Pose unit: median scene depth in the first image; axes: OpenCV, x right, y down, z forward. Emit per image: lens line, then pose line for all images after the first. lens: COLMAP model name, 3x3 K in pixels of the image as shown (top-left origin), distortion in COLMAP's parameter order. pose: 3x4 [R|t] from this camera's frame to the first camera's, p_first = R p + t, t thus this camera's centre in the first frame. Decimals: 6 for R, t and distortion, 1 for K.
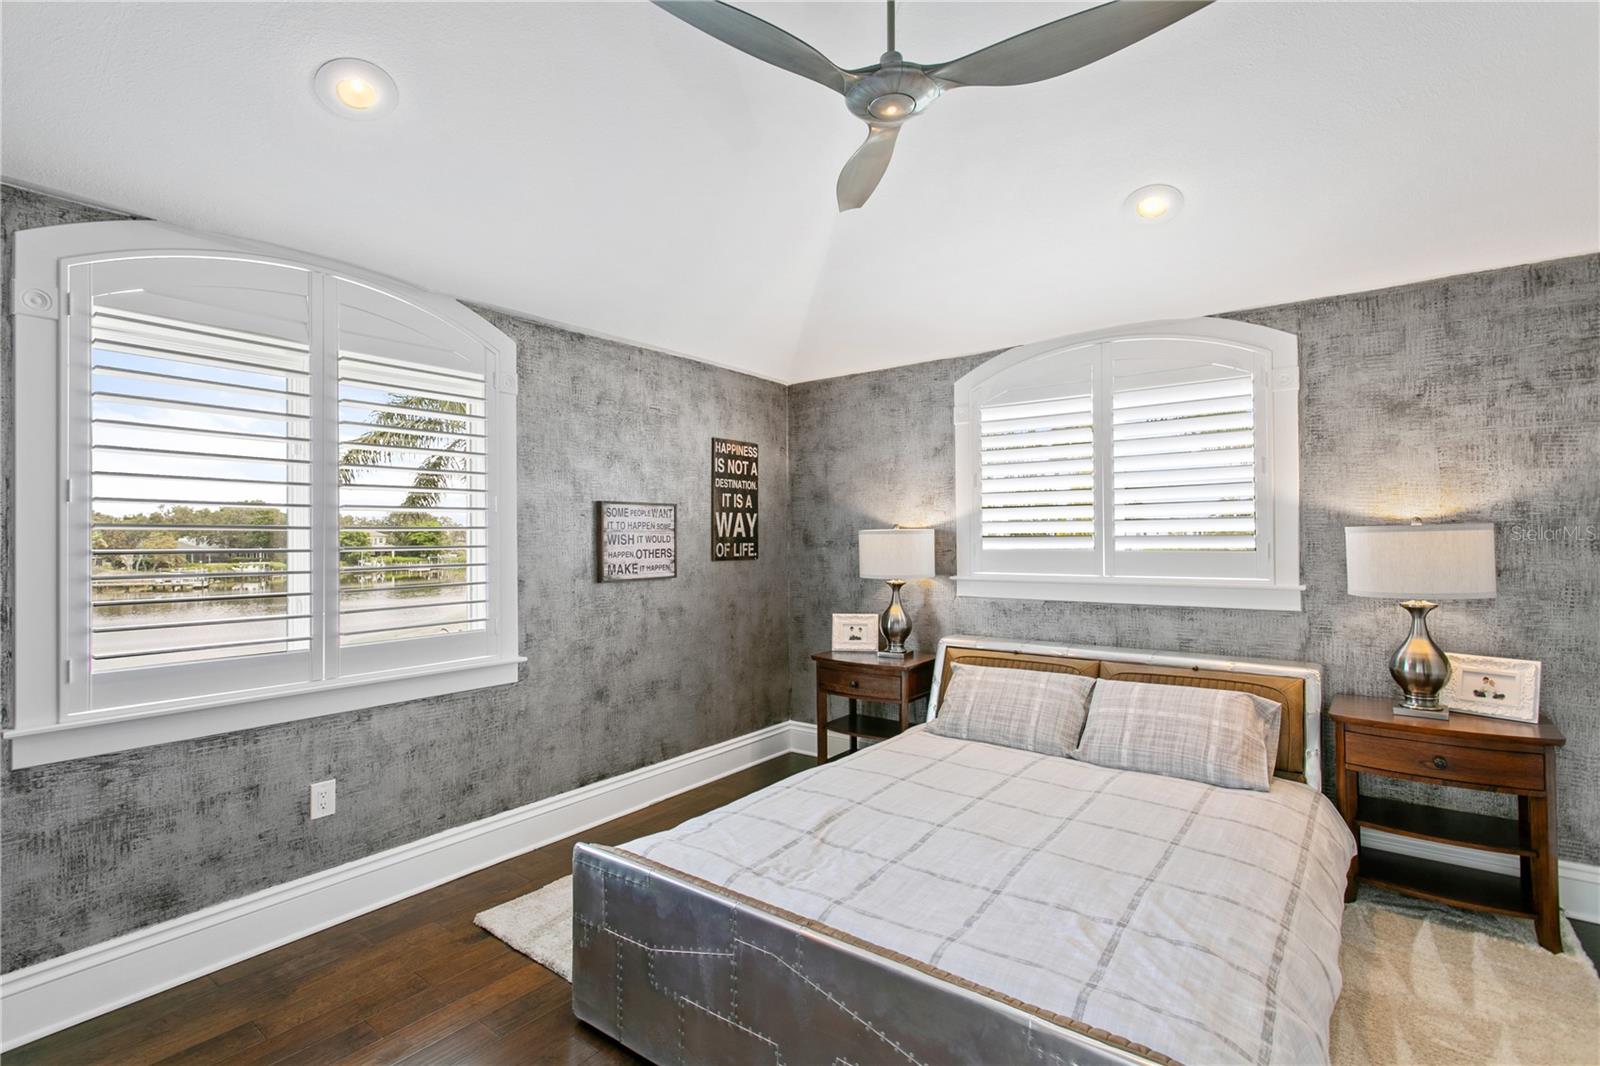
lens RADIAL K [[760.5, 0, 763.0], [0, 760.5, 532.8], [0, 0, 1]] dist [0.002730, 0.000270]
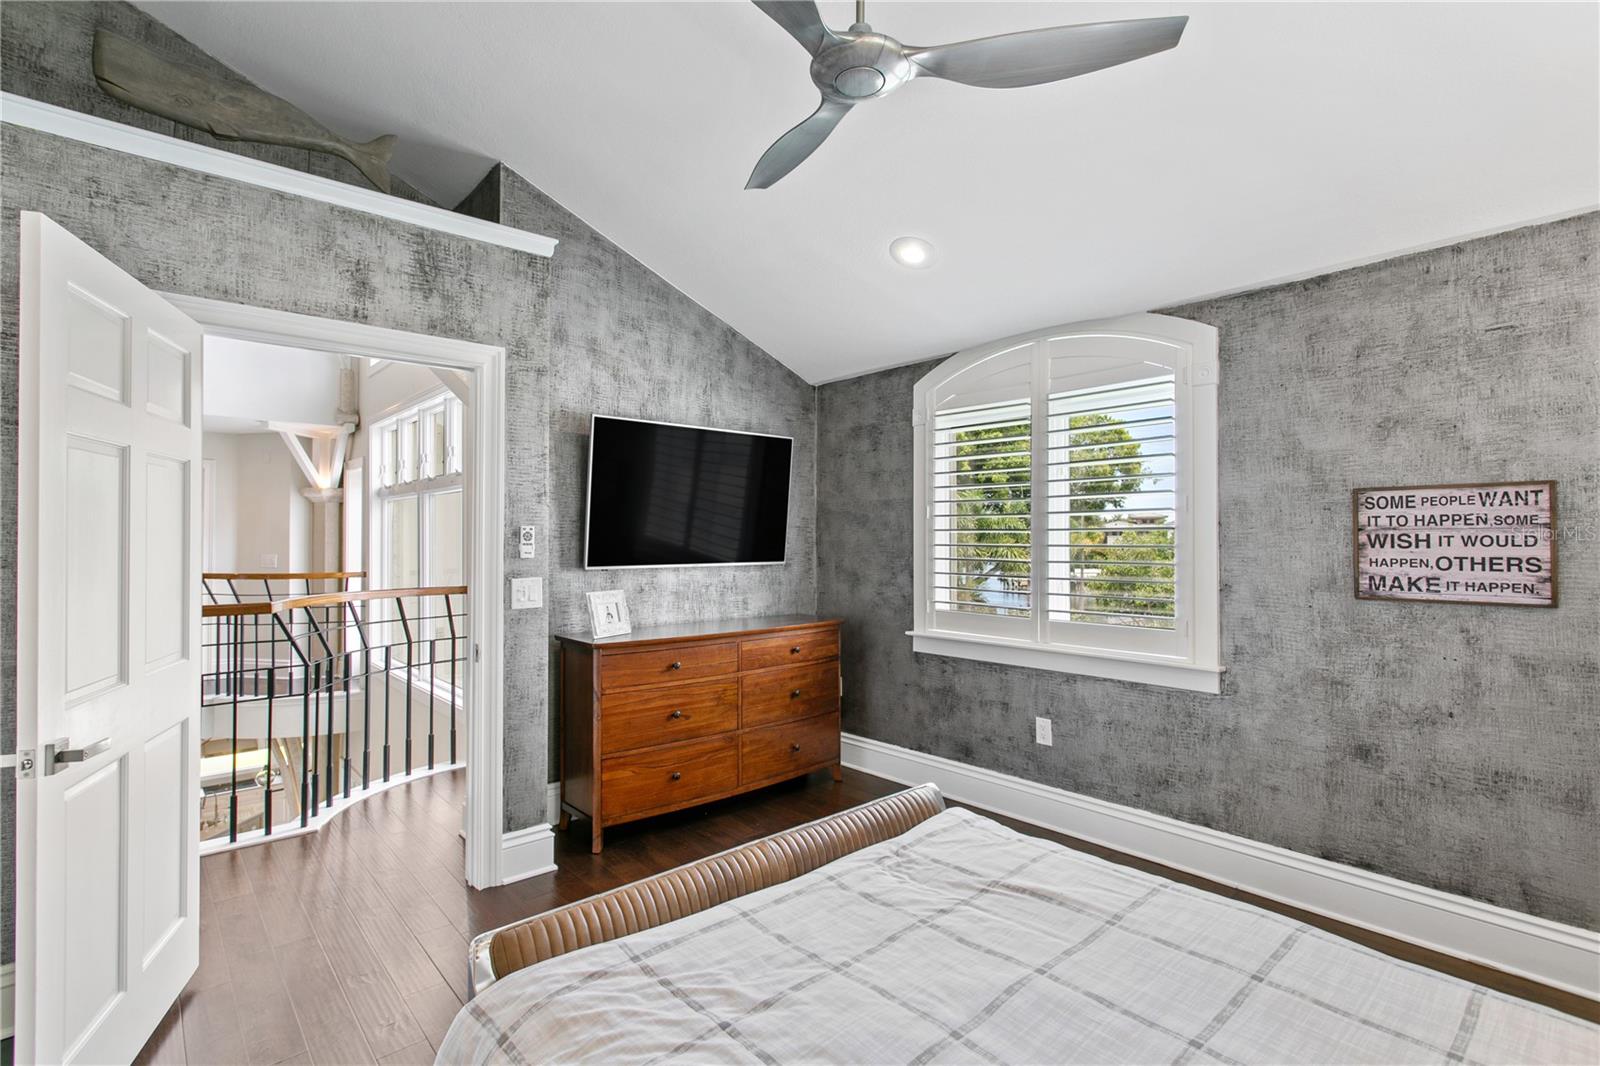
lens RADIAL K [[762.9, 0, 800.0], [0, 762.9, 533.0], [0, 0, 1]] dist [0.000907, 0.000456]
pose [[-0.168190, -0.002097, -0.985752, 0.640063], [0.006260, 0.999975, -0.003196, 0.000292], [0.985735, -0.006709, -0.168172, 0.623633]]
